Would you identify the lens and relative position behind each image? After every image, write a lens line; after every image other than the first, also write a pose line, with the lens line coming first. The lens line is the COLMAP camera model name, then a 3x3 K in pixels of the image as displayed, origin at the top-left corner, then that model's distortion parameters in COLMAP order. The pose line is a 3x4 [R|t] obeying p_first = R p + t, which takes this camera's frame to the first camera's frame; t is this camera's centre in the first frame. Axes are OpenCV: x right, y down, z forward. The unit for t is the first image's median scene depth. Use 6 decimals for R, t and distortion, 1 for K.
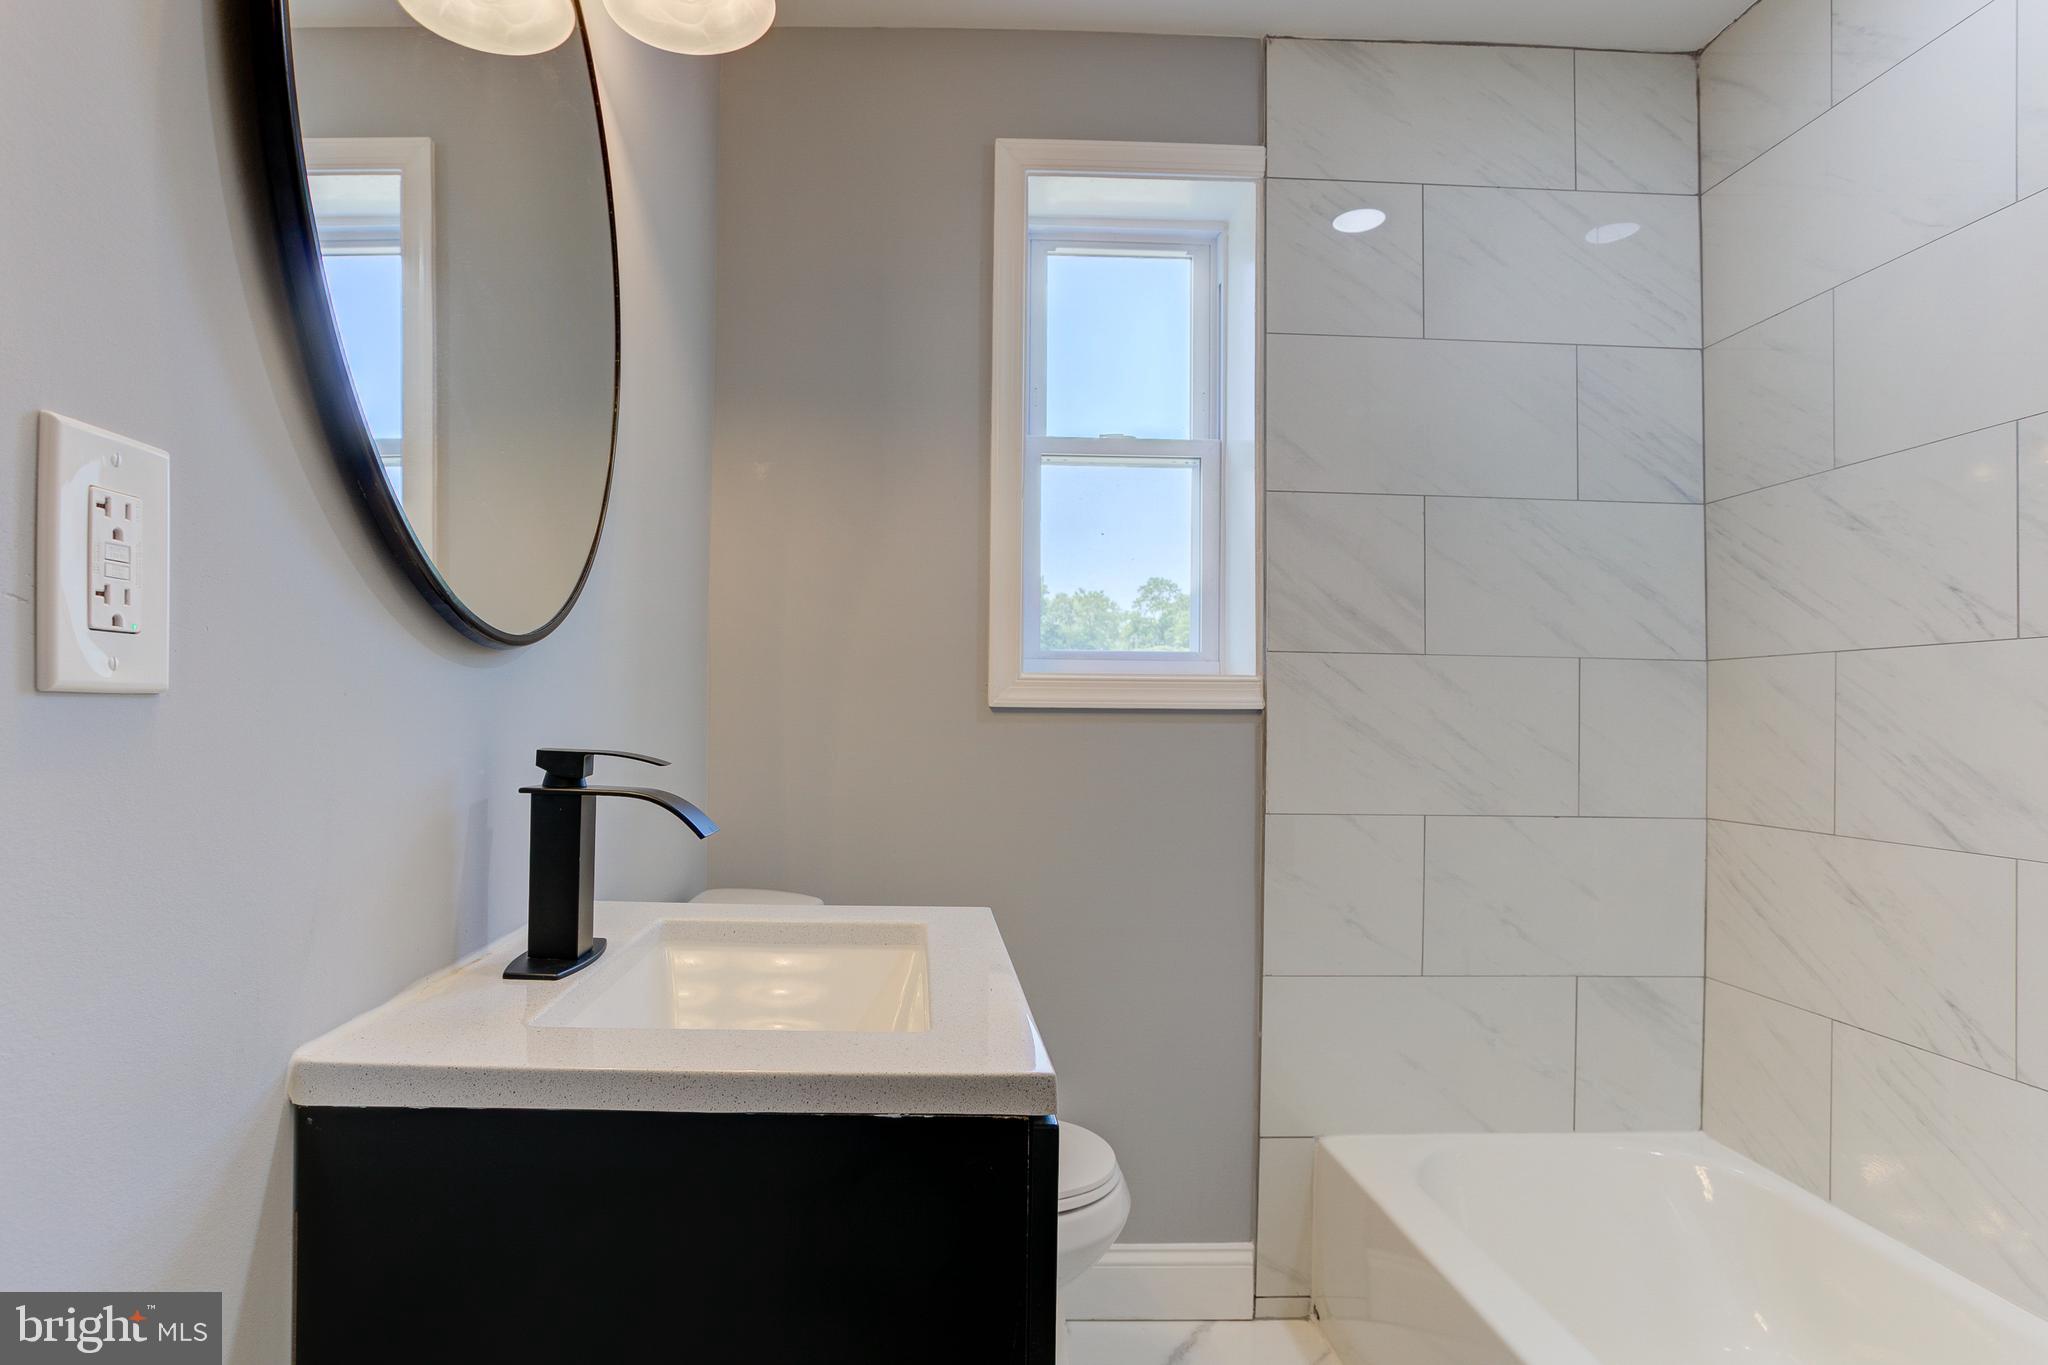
lens RADIAL K [[1085.0, 0, 902.4], [0, 1085.0, 709.1], [0, 0, 1]] dist [-0.051259, 0.029311]
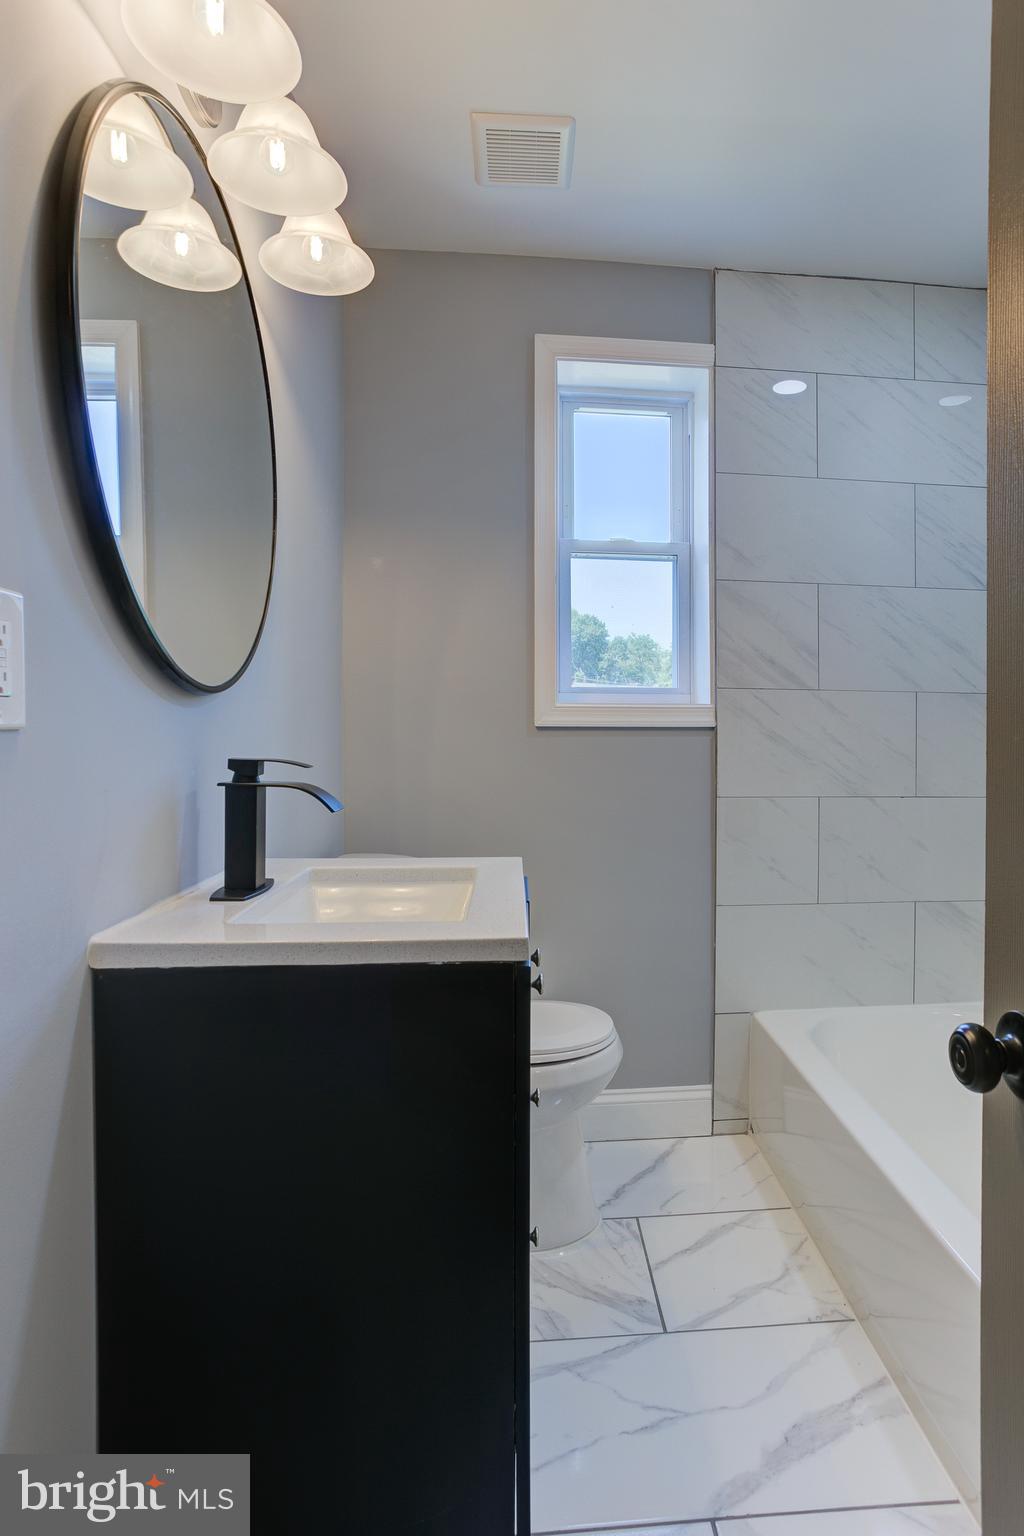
lens RADIAL K [[835.0, 0, 513.8], [0, 835.0, 748.6], [0, 0, 1]] dist [-0.042969, 0.031149]
pose [[0.999827, -0.009454, 0.016039, 0.043669], [0.009009, 0.999578, 0.027609, -0.005149], [-0.016293, -0.027459, 0.999490, -0.160899]]
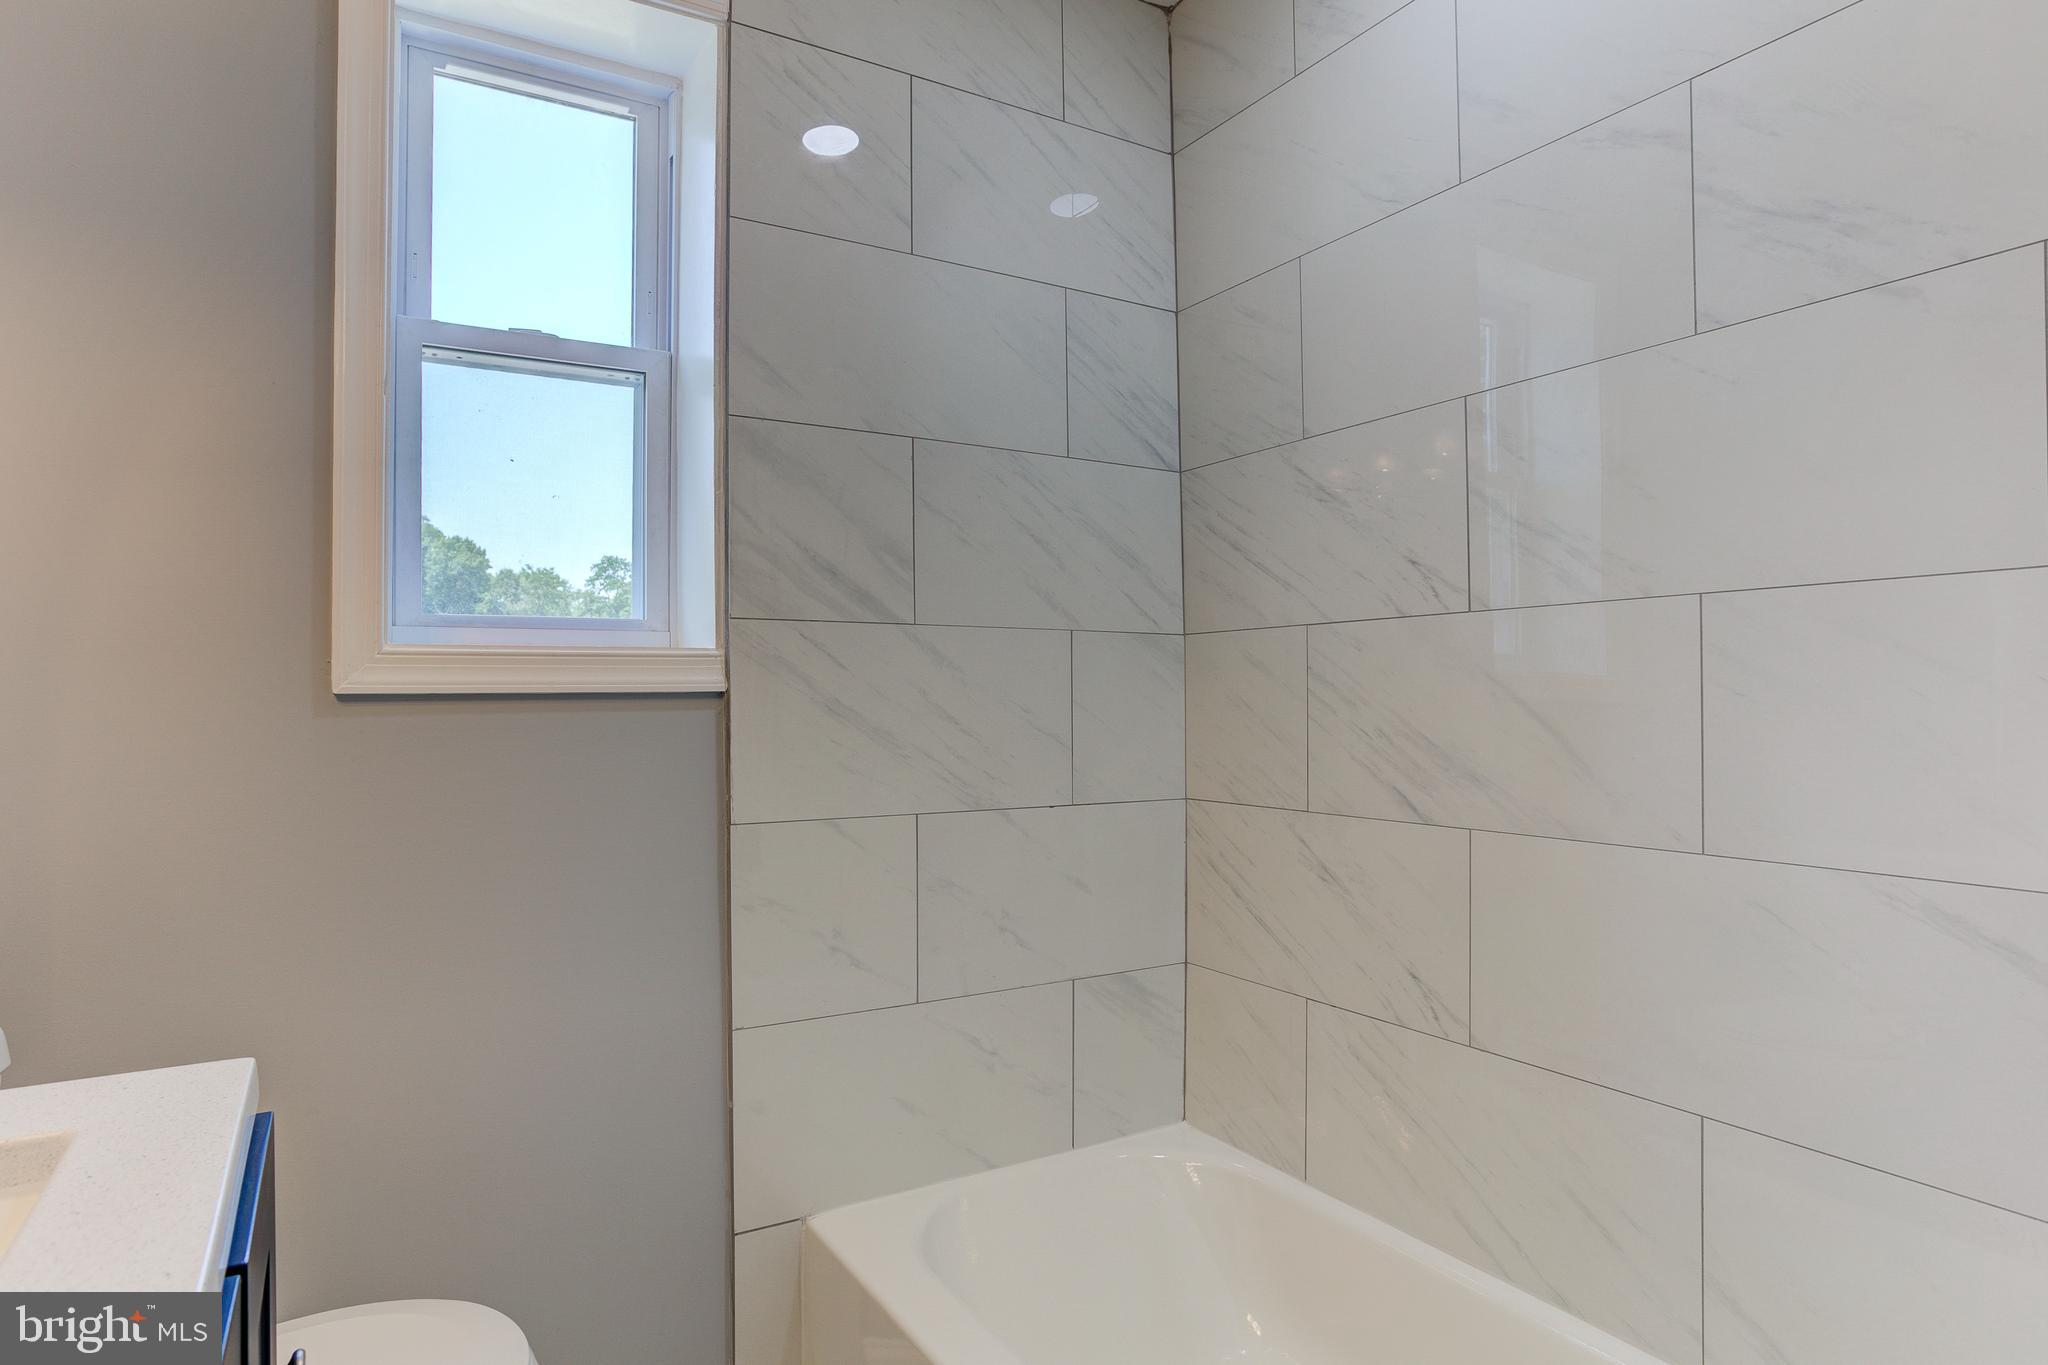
lens RADIAL K [[1043.6, 0, 1018.9], [0, 1043.6, 673.0], [0, 0, 1]] dist [-0.039205, 0.000005]
pose [[0.823779, -0.005479, 0.566885, 0.091034], [0.014776, 0.999821, -0.011808, -0.001840], [-0.566719, 0.018104, 0.823712, 0.286809]]
